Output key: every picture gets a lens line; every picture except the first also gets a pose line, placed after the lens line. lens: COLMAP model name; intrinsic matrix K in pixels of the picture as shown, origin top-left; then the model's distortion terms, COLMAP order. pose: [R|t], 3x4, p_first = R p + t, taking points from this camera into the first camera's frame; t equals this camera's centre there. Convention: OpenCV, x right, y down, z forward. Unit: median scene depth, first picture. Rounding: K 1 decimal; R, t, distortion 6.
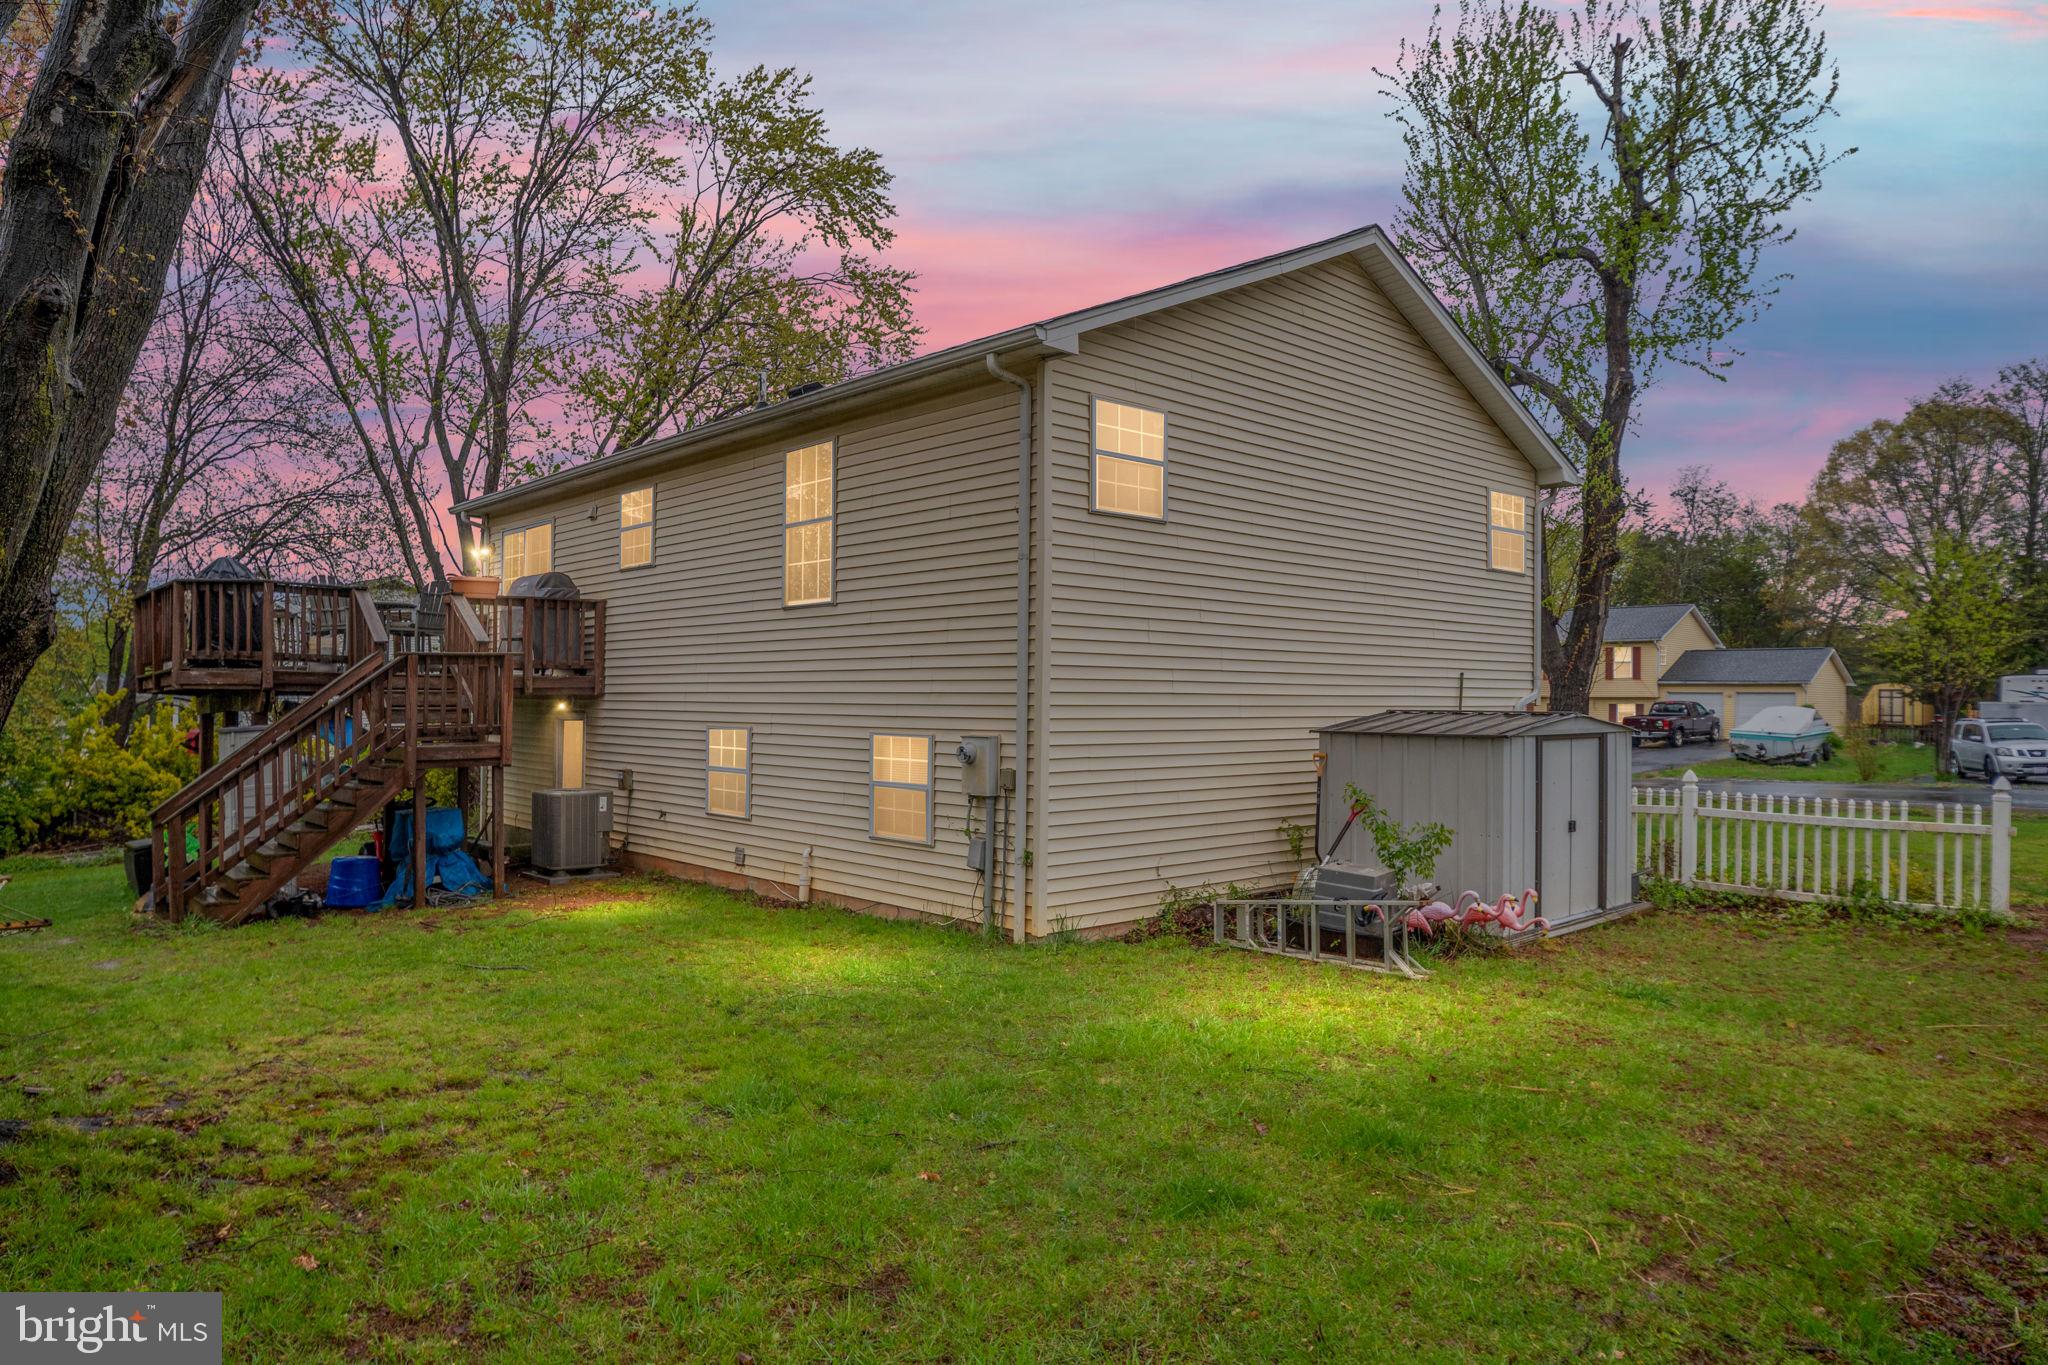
lens RADIAL K [[1302.0, 0, 1012.4], [0, 1302.0, 681.4], [0, 0, 1]] dist [-0.050331, 0.001427]
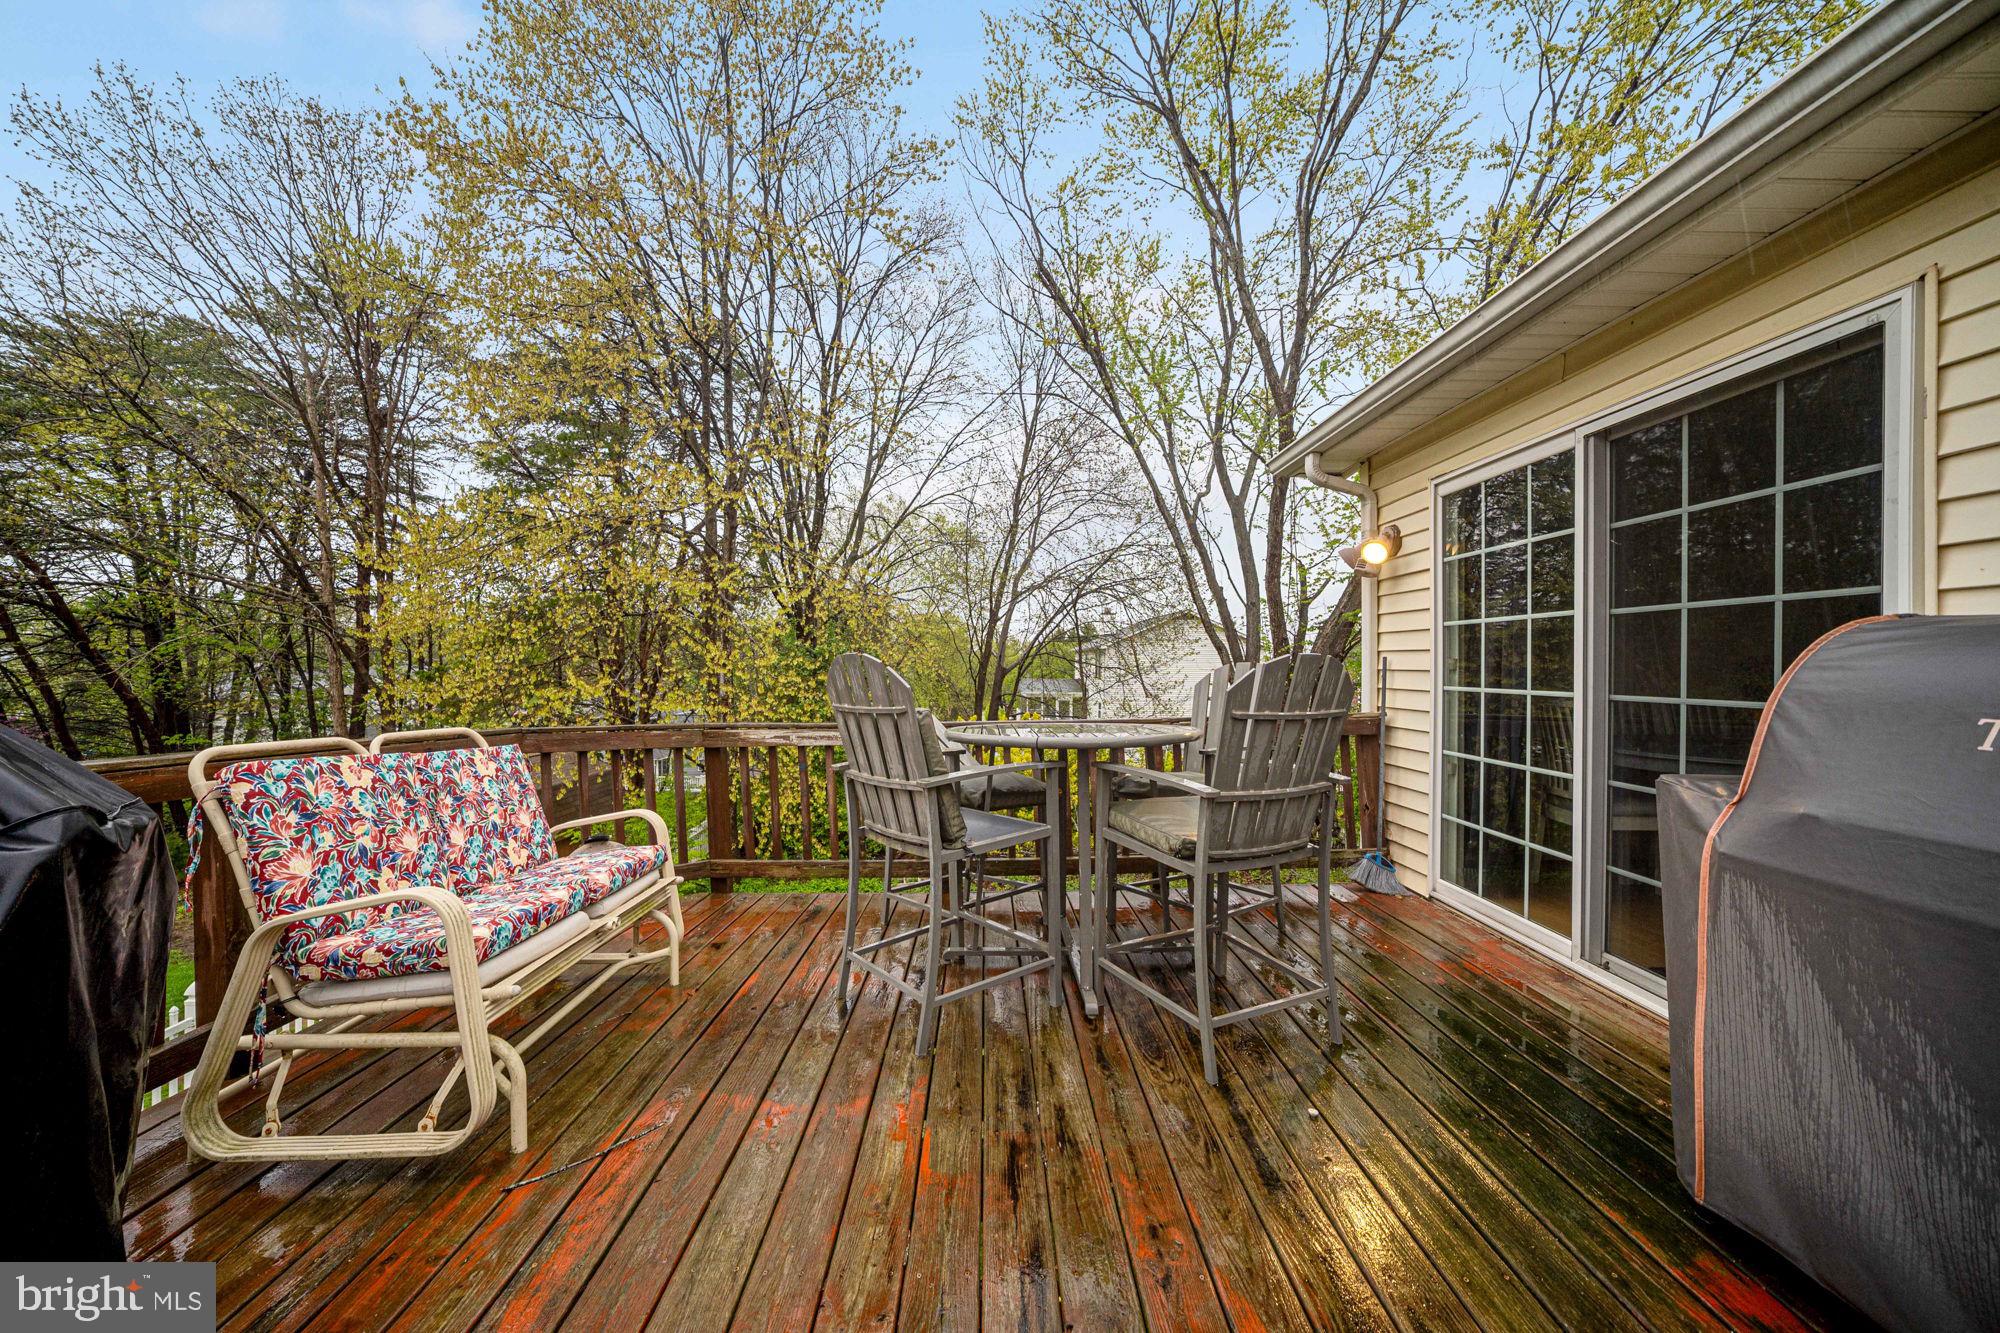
lens RADIAL K [[710.6, 0, 997.8], [0, 710.6, 667.6], [0, 0, 1]] dist [0.000038, 0.000001]
pose [[0.751838, -0.006020, -0.659321, -0.199915], [0.011348, 0.999928, 0.003810, -0.038539], [0.659251, -0.010346, 0.751852, 0.440216]]
